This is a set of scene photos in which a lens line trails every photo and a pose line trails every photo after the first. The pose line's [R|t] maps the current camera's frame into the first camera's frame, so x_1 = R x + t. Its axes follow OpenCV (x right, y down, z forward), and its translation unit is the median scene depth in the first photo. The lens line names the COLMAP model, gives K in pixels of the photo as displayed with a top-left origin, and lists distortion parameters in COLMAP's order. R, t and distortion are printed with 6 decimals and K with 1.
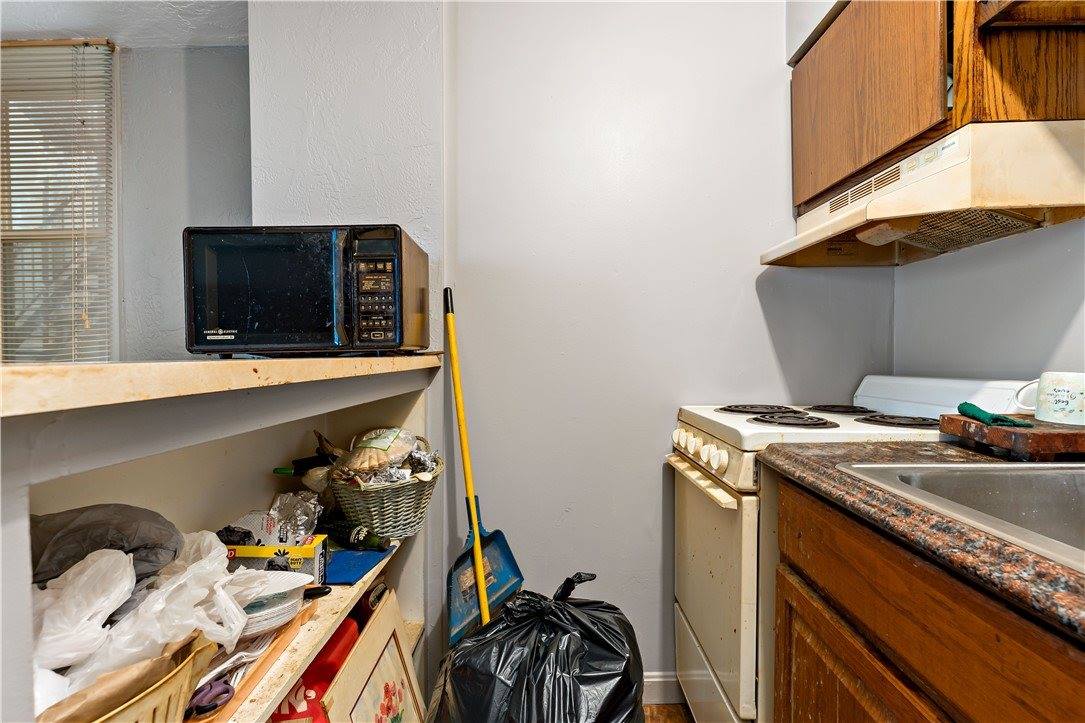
lens RADIAL K [[486.5, 0, 544.9], [0, 486.5, 357.6], [0, 0, 1]] dist [-0.000271, 0.000329]
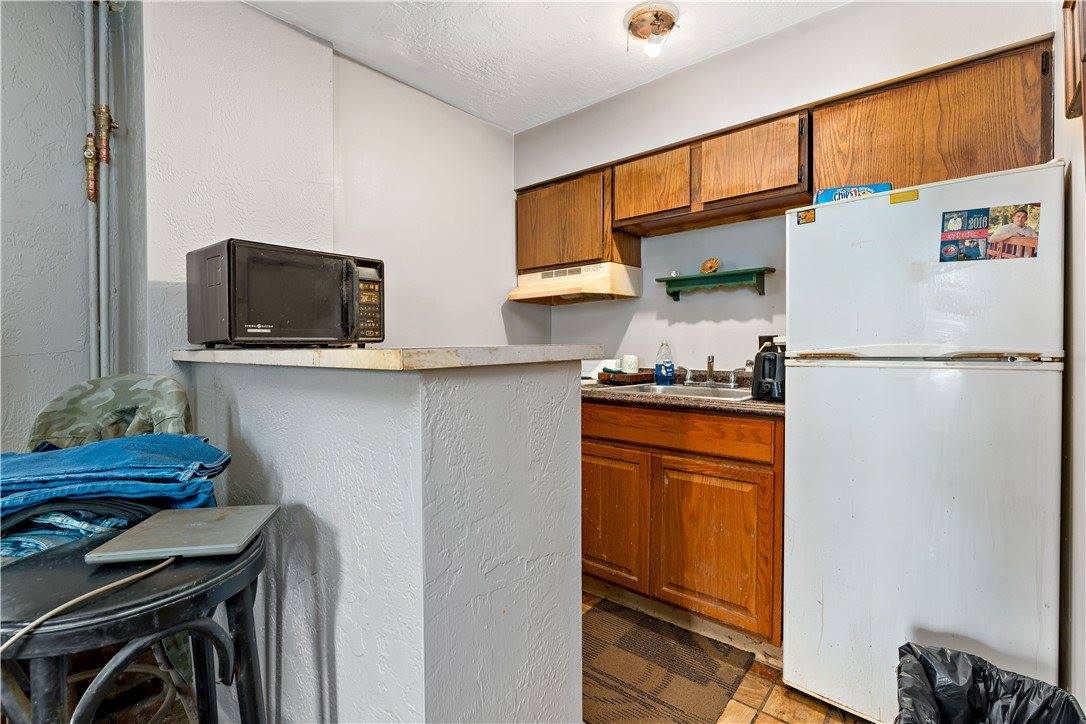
lens RADIAL K [[487.0, 0, 543.7], [0, 487.0, 354.3], [0, 0, 1]] dist [-0.000271, 0.000329]
pose [[0.648450, -0.000959, 0.761256, -1.145558], [0.005970, 0.999975, -0.003826, 0.028364], [-0.761234, 0.007026, 0.648440, -0.372389]]
